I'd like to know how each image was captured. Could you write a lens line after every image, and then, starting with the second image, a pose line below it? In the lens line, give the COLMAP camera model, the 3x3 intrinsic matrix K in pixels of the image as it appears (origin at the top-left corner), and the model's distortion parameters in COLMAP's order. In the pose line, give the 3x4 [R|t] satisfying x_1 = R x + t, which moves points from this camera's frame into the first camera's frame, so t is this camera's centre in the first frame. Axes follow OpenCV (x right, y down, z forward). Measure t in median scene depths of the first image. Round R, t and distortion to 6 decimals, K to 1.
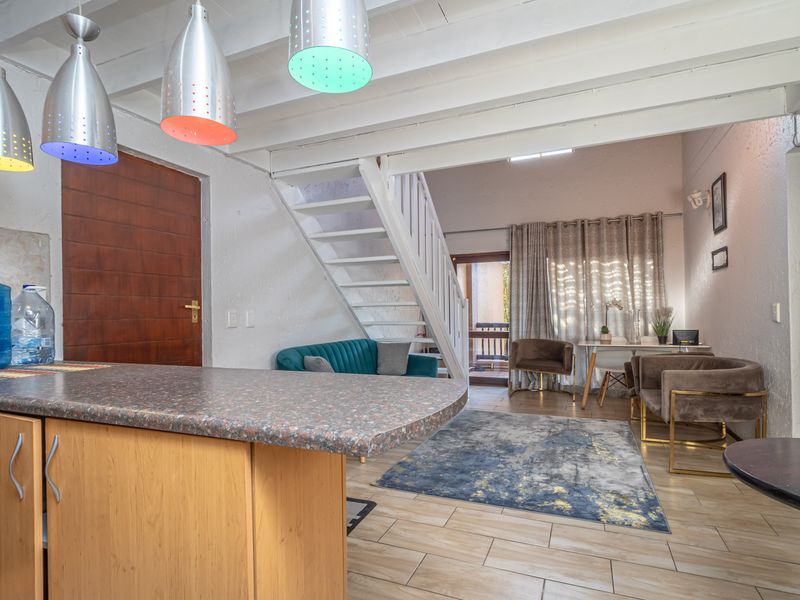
lens RADIAL K [[425.4, 0, 386.3], [0, 425.4, 314.8], [0, 0, 1]] dist [0.021118, -0.002431]
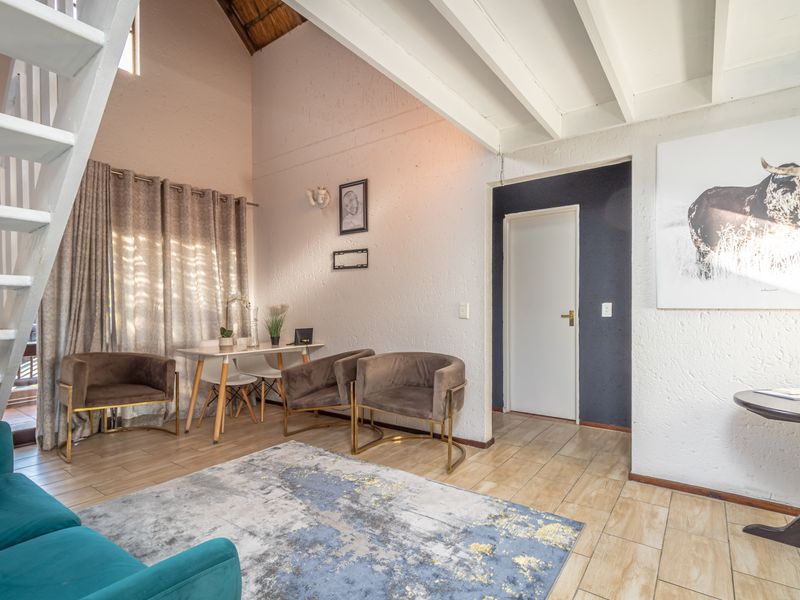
lens RADIAL K [[425.4, 0, 365.3], [0, 425.4, 310.2], [0, 0, 1]] dist [0.021118, -0.002431]
pose [[0.178466, 0.009747, 0.983898, -0.222731], [-0.002813, 0.999952, -0.009396, 0.000970], [-0.983942, -0.001091, 0.178485, 0.648730]]
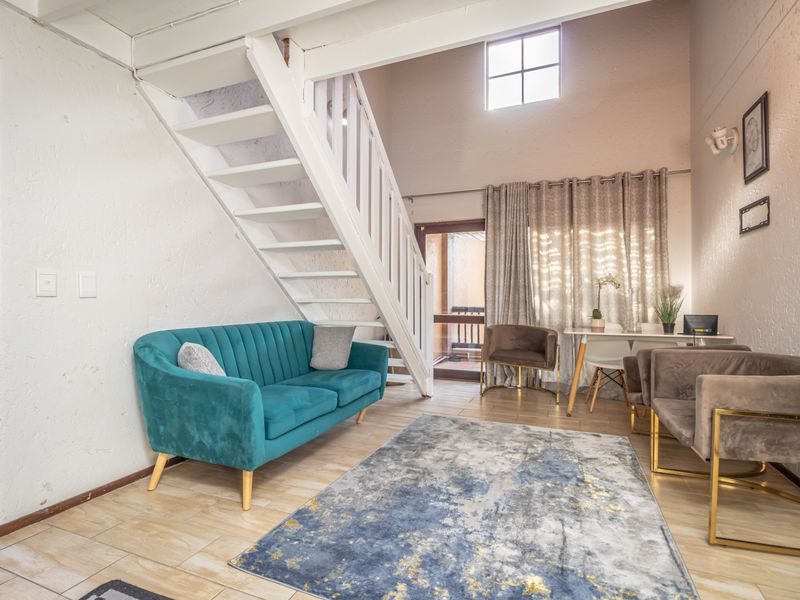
lens RADIAL K [[425.4, 0, 418.5], [0, 425.4, 289.9], [0, 0, 1]] dist [0.021118, -0.002431]
pose [[0.994609, 0.024924, 0.100655, 0.110110], [-0.022341, 0.999394, -0.026710, 0.020115], [-0.101260, 0.024317, 0.994563, 0.264048]]
